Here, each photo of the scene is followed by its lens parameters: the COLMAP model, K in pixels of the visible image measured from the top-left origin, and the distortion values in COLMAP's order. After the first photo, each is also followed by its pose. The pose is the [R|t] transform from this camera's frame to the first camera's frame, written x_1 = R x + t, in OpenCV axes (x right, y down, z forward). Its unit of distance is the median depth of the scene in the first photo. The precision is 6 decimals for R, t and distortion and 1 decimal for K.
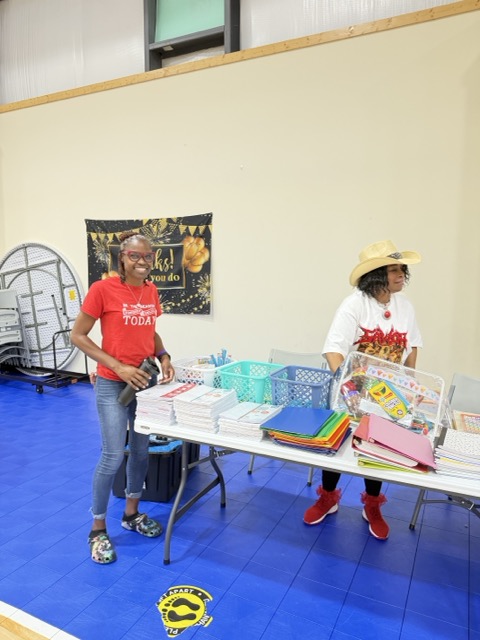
lens RADIAL K [[453.7, 0, 248.5], [0, 453.7, 320.5], [0, 0, 1]] dist [0.075749, -0.139291]
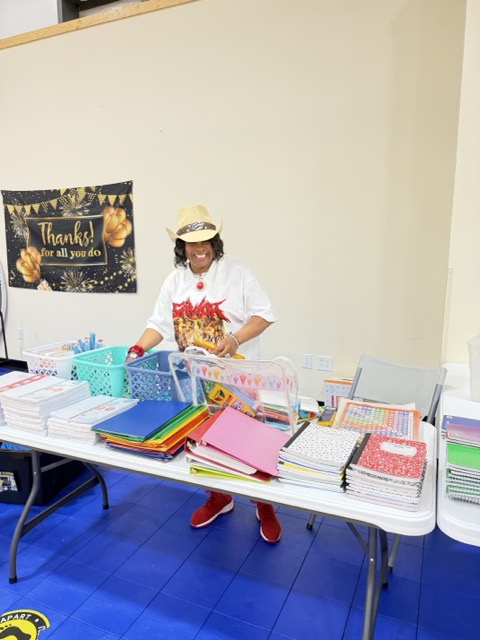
lens RADIAL K [[464.8, 0, 240.0], [0, 464.8, 320.0], [0, 0, 1]] dist [0.031027, -0.054289]
pose [[0.999081, -0.018507, 0.038669, 0.090322], [0.016696, 0.998772, 0.046646, 0.001220], [-0.039485, -0.045958, 0.998163, 0.052489]]
